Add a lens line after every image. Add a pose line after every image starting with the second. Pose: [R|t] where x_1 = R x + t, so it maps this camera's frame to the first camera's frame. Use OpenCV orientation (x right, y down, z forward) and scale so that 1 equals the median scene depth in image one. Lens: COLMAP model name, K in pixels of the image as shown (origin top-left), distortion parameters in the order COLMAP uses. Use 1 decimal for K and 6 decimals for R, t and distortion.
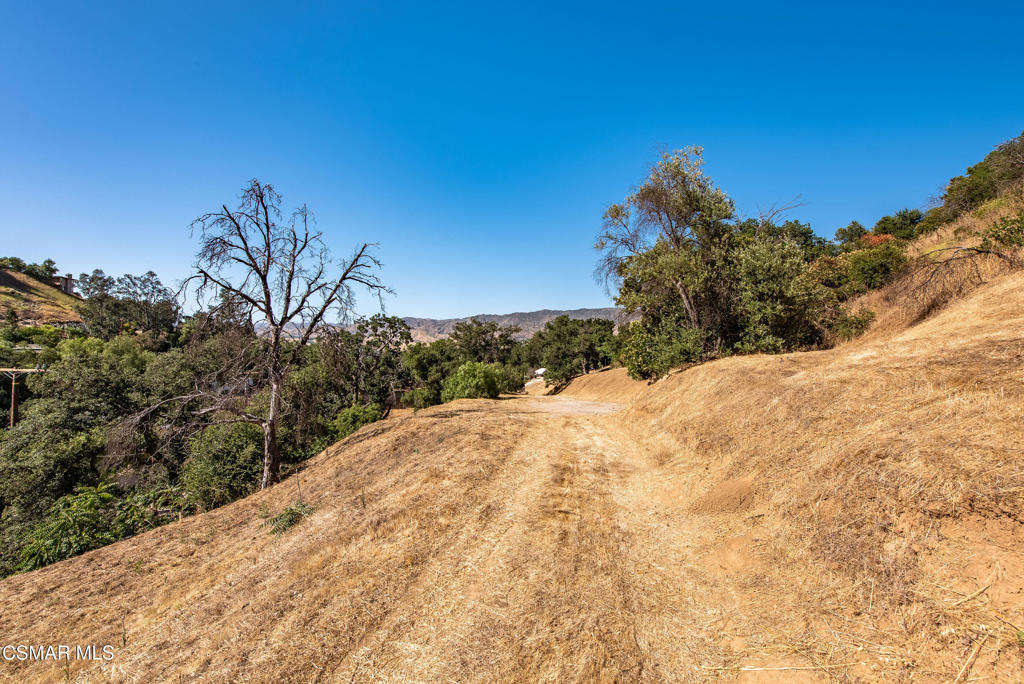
lens RADIAL K [[401.8, 0, 514.5], [0, 401.8, 343.0], [0, 0, 1]] dist [0.024713, -0.006970]
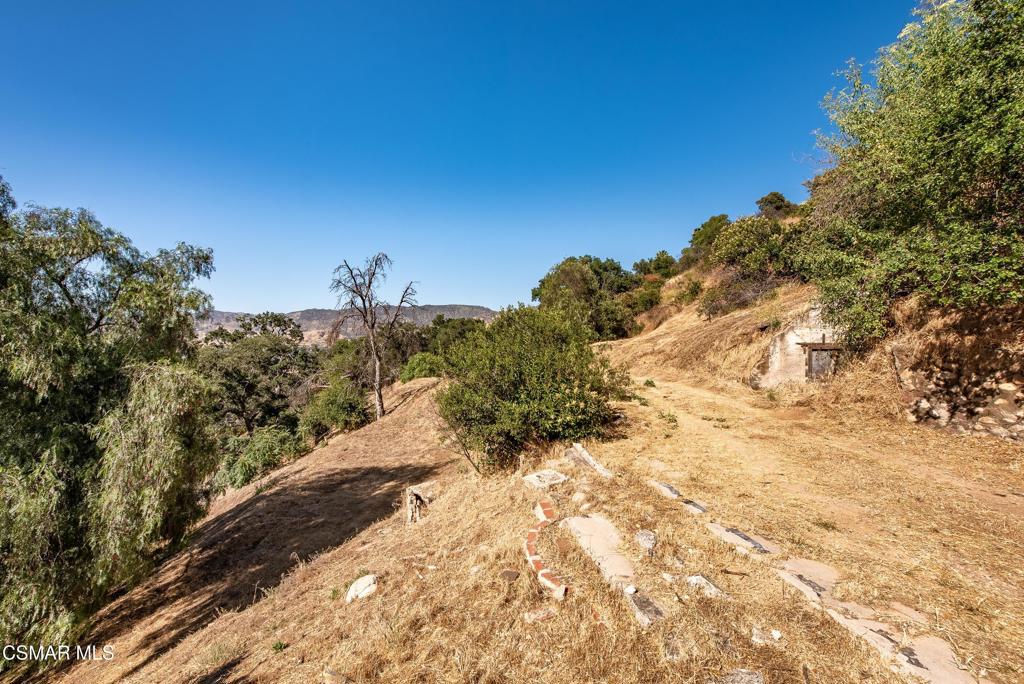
lens RADIAL K [[401.8, 0, 514.5], [0, 401.8, 343.0], [0, 0, 1]] dist [0.024713, -0.006970]
pose [[0.928874, -0.012613, 0.370182, -0.211718], [0.009909, 0.999909, 0.009206, 0.002566], [-0.370264, -0.004883, 0.928914, -0.273911]]
